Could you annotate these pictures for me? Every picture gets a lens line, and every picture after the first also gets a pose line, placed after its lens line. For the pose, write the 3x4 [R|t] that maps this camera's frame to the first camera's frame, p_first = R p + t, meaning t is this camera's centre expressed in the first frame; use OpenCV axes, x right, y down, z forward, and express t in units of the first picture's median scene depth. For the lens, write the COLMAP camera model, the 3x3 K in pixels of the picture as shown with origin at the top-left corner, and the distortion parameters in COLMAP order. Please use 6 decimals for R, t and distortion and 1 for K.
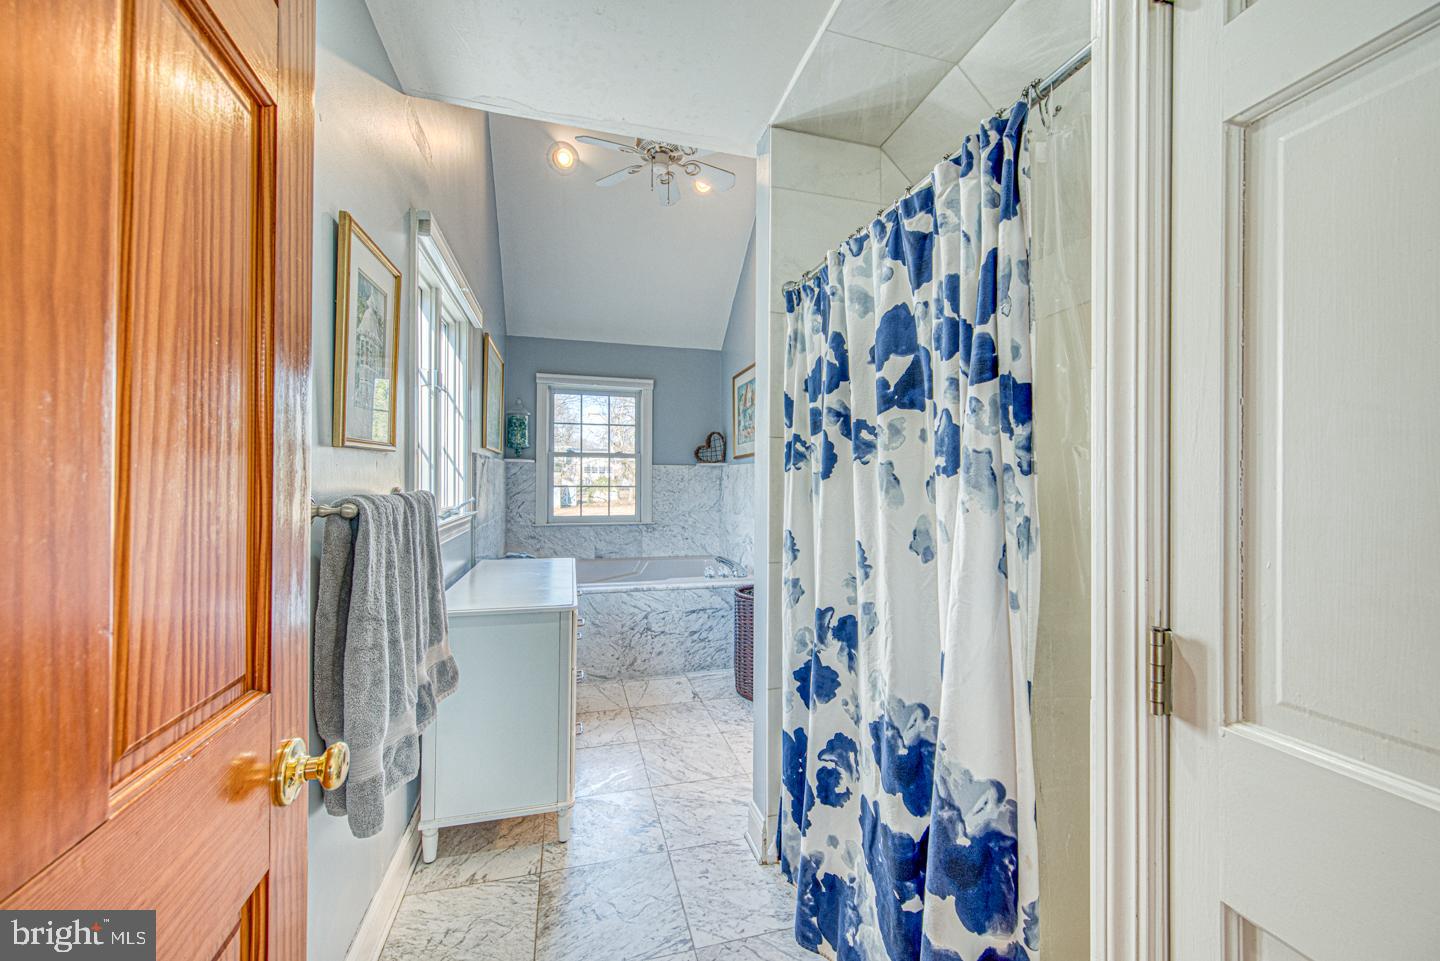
lens RADIAL K [[554.5, 0, 722.5], [0, 554.5, 477.1], [0, 0, 1]] dist [0.002868, -0.000888]
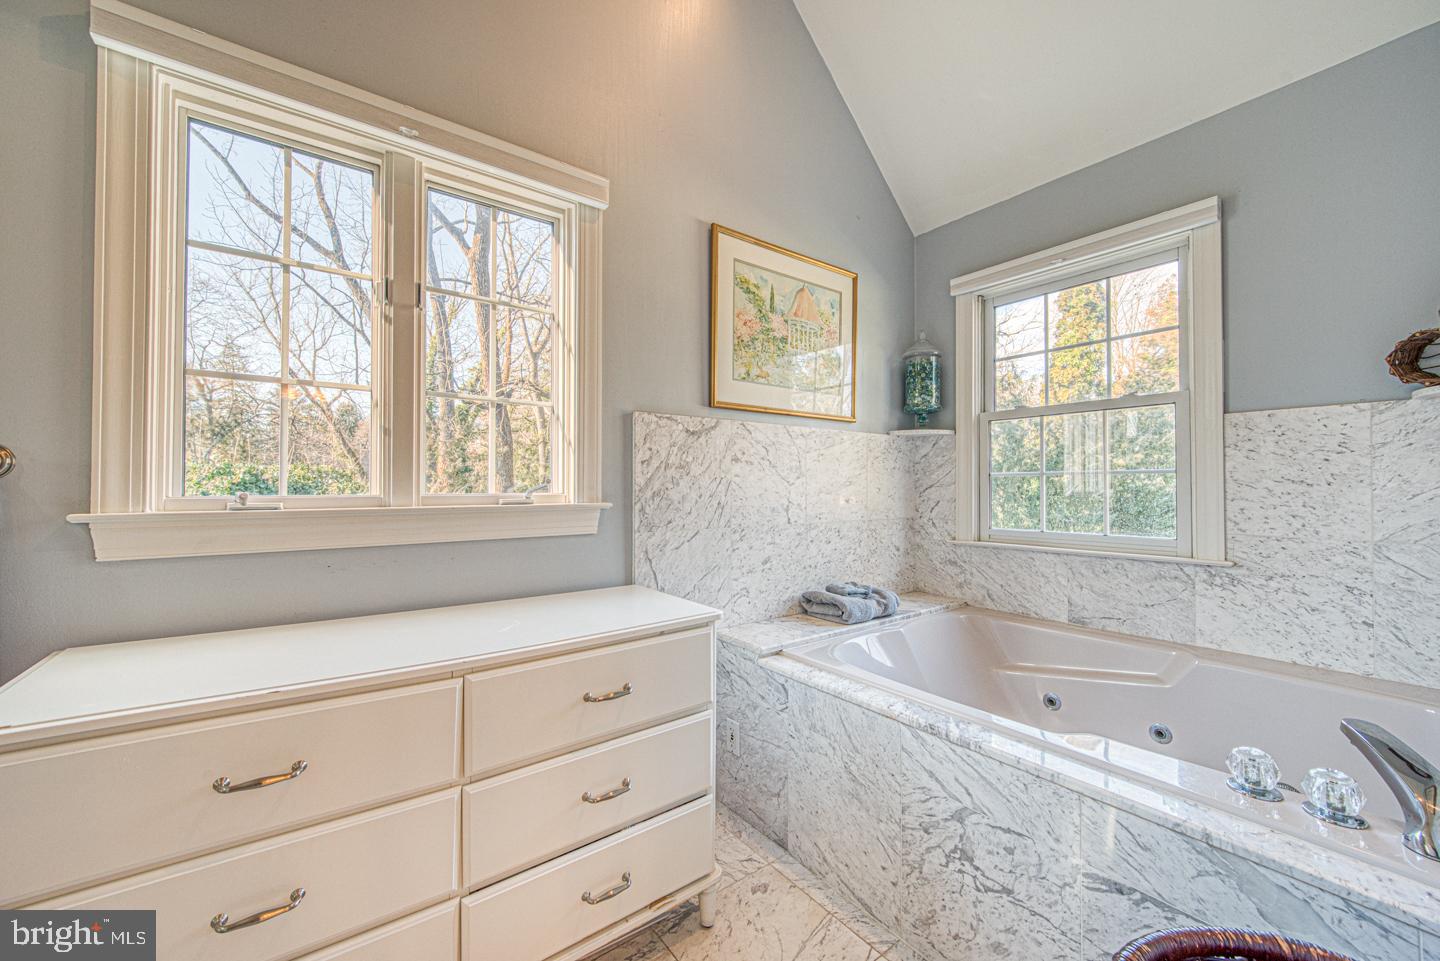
lens RADIAL K [[554.5, 0, 725.6], [0, 554.5, 479.2], [0, 0, 1]] dist [0.002868, -0.000888]
pose [[0.366417, -0.019707, -0.930242, 0.111283], [0.009856, 0.999802, -0.017298, 0.028201], [0.930398, -0.002830, 0.366539, 0.552559]]
